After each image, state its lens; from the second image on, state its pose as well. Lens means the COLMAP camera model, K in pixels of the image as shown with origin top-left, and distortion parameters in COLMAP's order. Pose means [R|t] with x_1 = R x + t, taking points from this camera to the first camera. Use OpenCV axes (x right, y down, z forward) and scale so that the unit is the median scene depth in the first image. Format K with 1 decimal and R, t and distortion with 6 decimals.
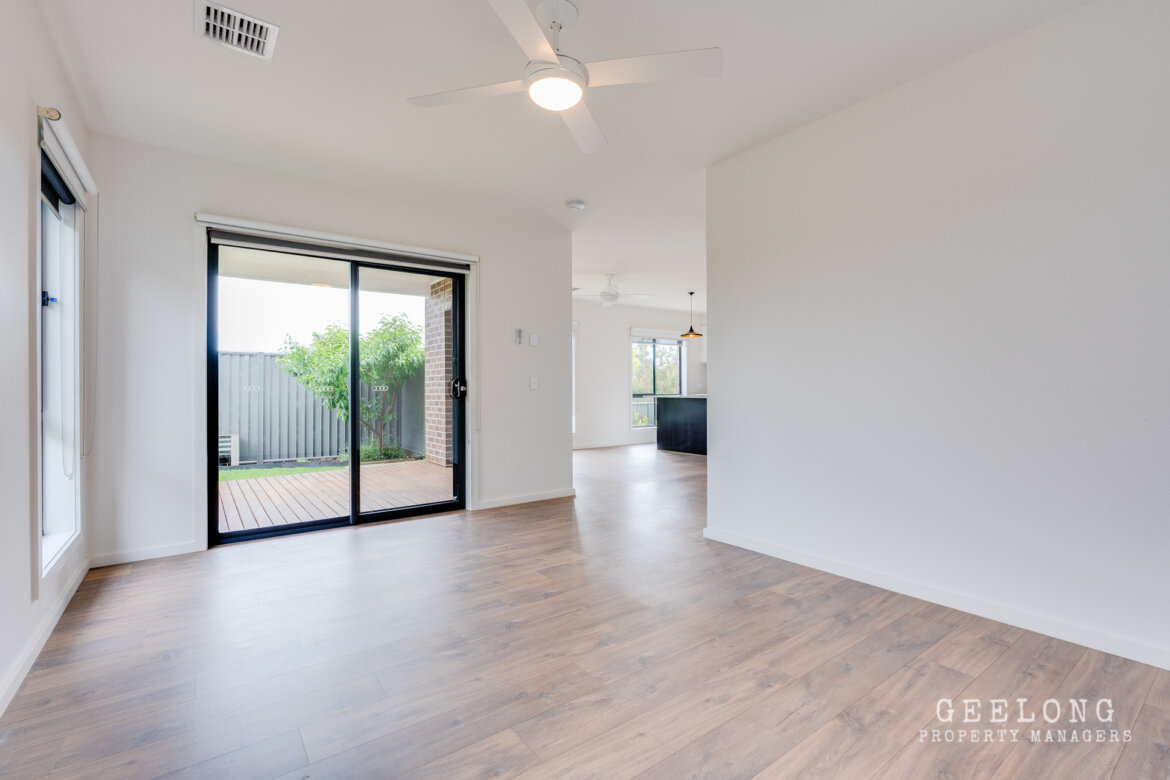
lens RADIAL K [[522.4, 0, 583.7], [0, 522.4, 388.6], [0, 0, 1]] dist [-0.000124, -0.000014]
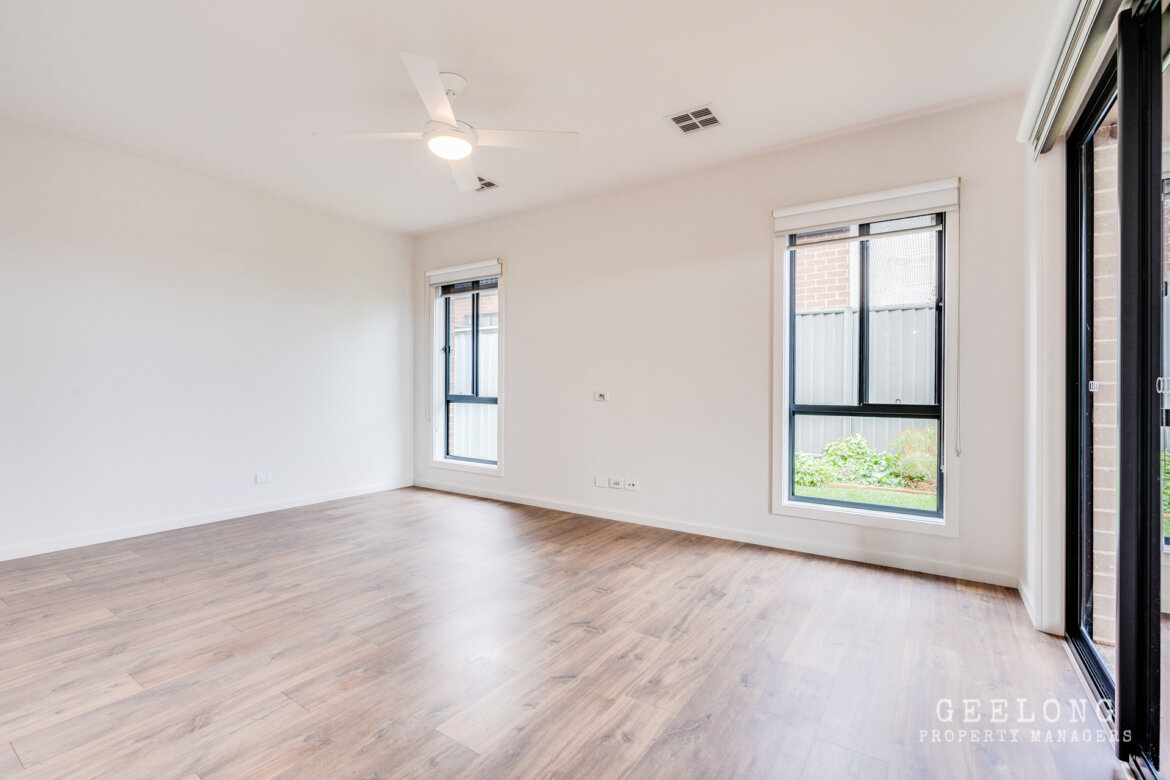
lens RADIAL K [[527.6, 0, 584.2], [0, 527.6, 389.0], [0, 0, 1]] dist [-0.000067, 0.000055]
pose [[-0.944706, 0.000409, -0.327919, 0.052210], [-0.001442, 0.999984, 0.005401, 0.003166], [0.327916, 0.005575, -0.944690, 2.112130]]
